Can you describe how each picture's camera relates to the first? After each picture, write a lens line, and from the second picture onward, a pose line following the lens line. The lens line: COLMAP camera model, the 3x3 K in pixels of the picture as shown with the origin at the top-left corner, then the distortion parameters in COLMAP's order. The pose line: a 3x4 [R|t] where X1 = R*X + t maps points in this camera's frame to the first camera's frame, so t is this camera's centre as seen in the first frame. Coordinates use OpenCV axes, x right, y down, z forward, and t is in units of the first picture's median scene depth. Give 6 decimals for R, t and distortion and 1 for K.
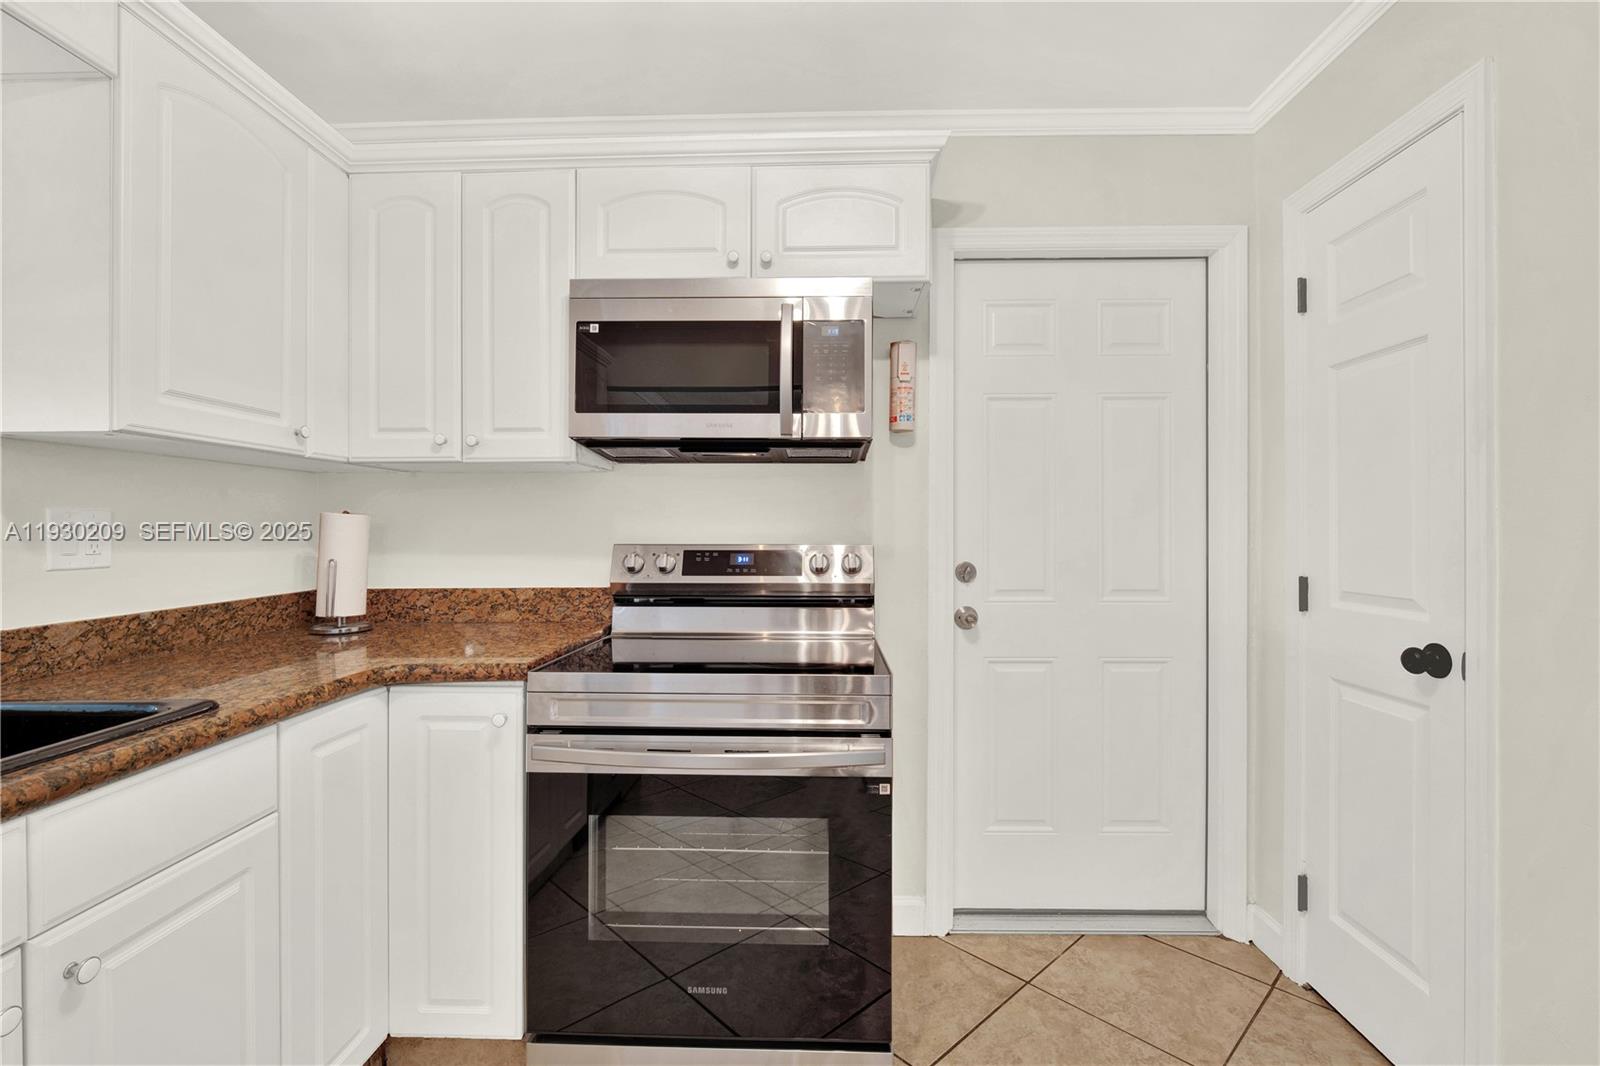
lens RADIAL K [[700.0, 0, 802.8], [0, 700.0, 526.7], [0, 0, 1]] dist [-0.010693, 0.000524]
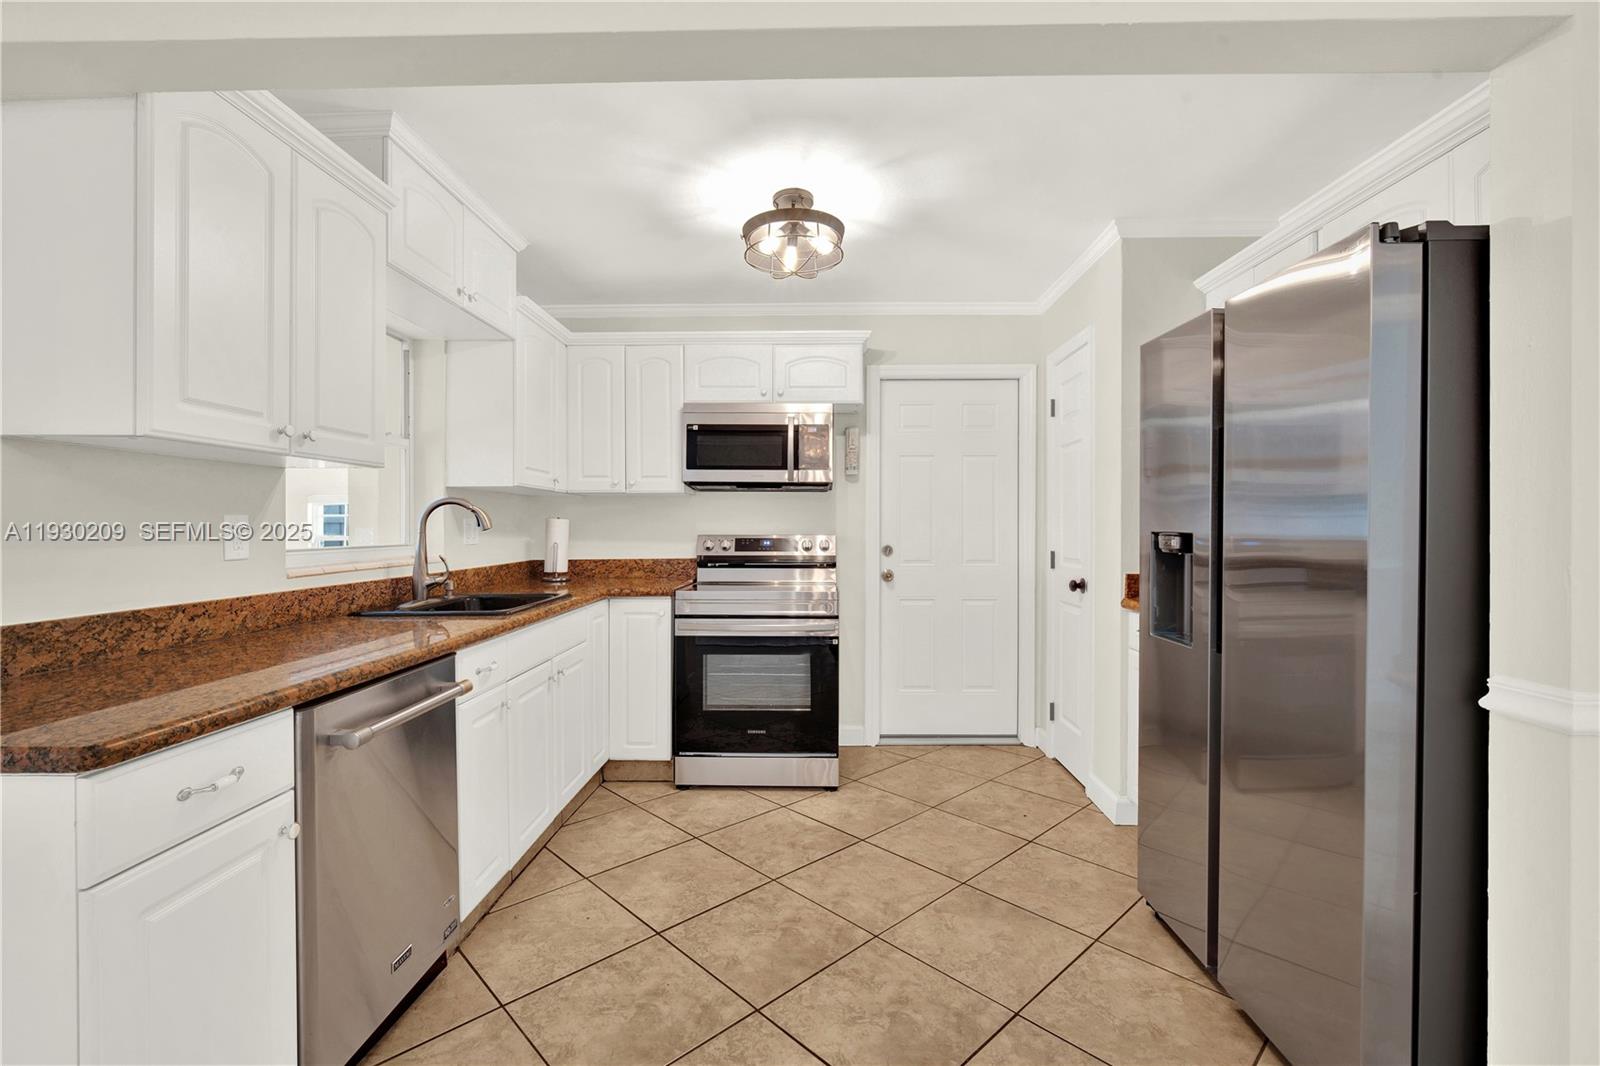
lens RADIAL K [[703.7, 0, 804.3], [0, 703.7, 529.9], [0, 0, 1]] dist [-0.003400, 0.000276]
pose [[0.999904, 0.000154, 0.013854, -0.011558], [-0.000232, 0.999984, 0.005620, 0.000814], [-0.013853, -0.005622, 0.999888, -0.988578]]
